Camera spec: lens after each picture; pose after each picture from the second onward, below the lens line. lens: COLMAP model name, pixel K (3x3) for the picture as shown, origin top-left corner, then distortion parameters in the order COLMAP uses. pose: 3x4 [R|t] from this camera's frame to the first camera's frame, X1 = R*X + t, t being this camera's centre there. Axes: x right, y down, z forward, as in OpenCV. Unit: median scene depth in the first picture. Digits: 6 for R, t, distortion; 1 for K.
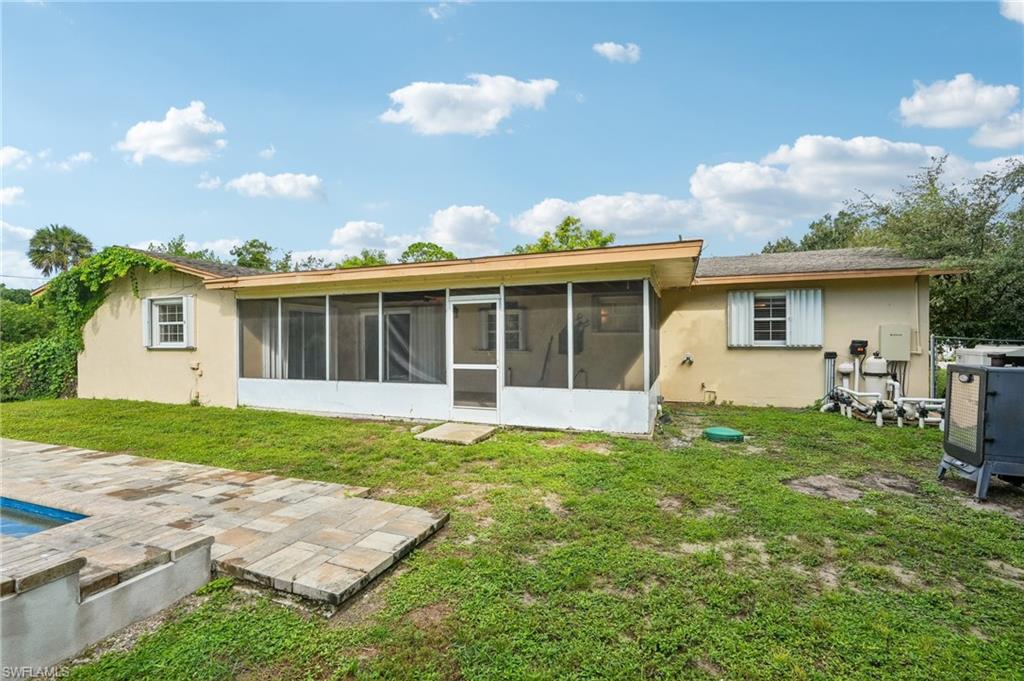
lens RADIAL K [[446.4, 0, 515.8], [0, 446.4, 338.5], [0, 0, 1]] dist [-0.004813, 0.000992]
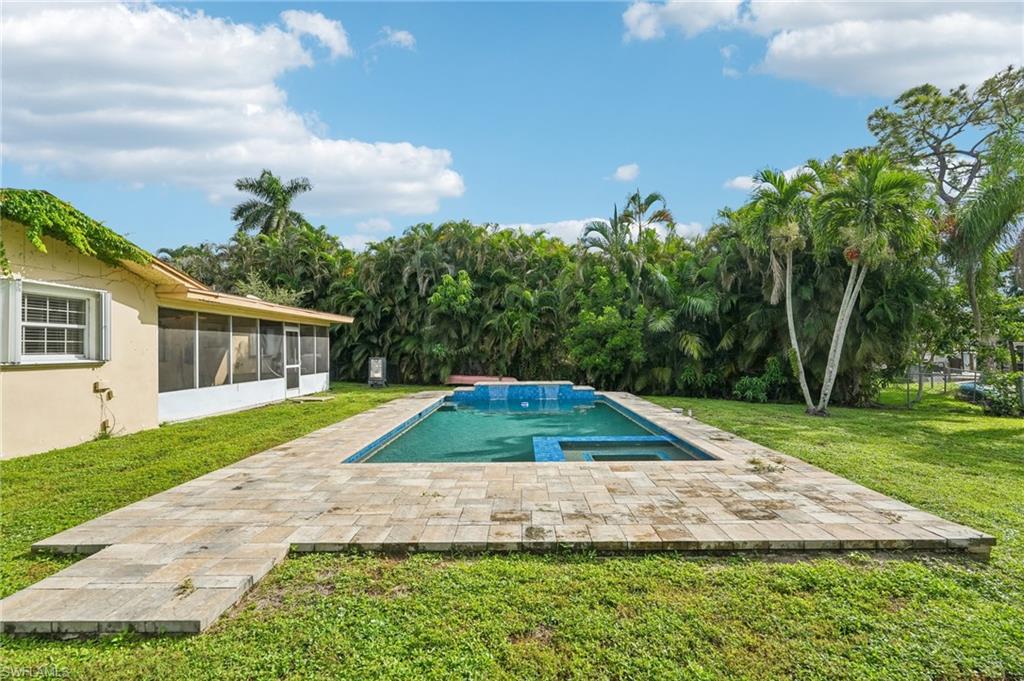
lens RADIAL K [[494.6, 0, 512.0], [0, 494.6, 341.9], [0, 0, 1]] dist [-0.004330, 0.000625]
pose [[-0.336042, 0.025643, 0.941498, -1.952250], [0.014915, 0.999649, -0.021903, 0.017798], [-0.941729, 0.006682, -0.336307, 0.712505]]
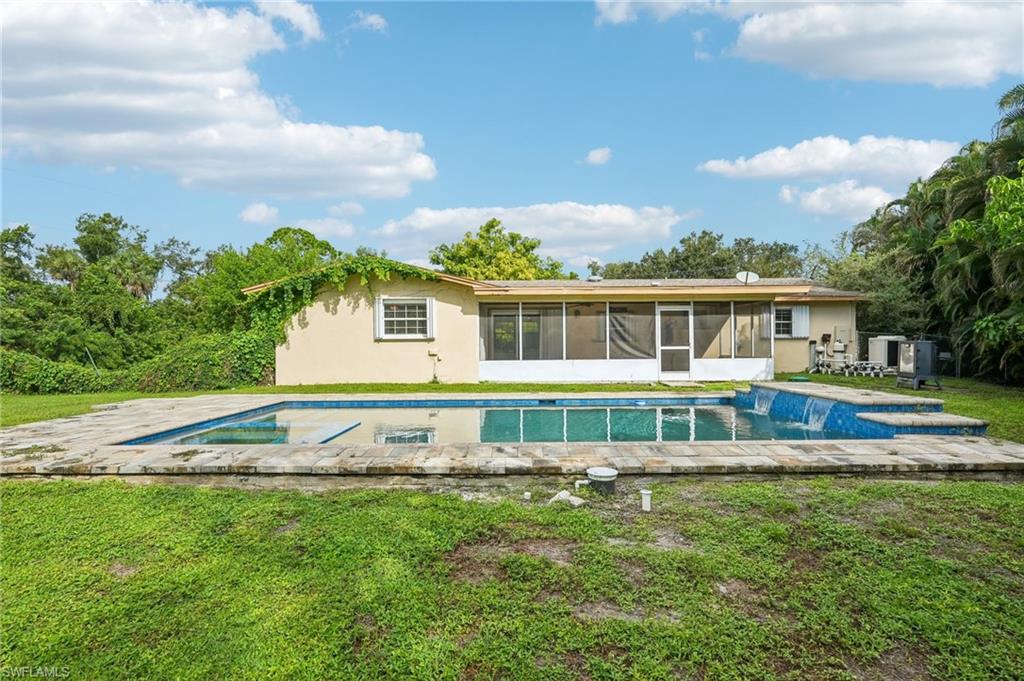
lens RADIAL K [[519.4, 0, 513.7], [0, 519.4, 341.2], [0, 0, 1]] dist [-0.004524, 0.003281]
pose [[0.937190, -0.000477, 0.348818, -1.155062], [0.001529, 0.999995, -0.002742, 0.036406], [-0.348815, 0.003103, 0.937187, -0.541321]]
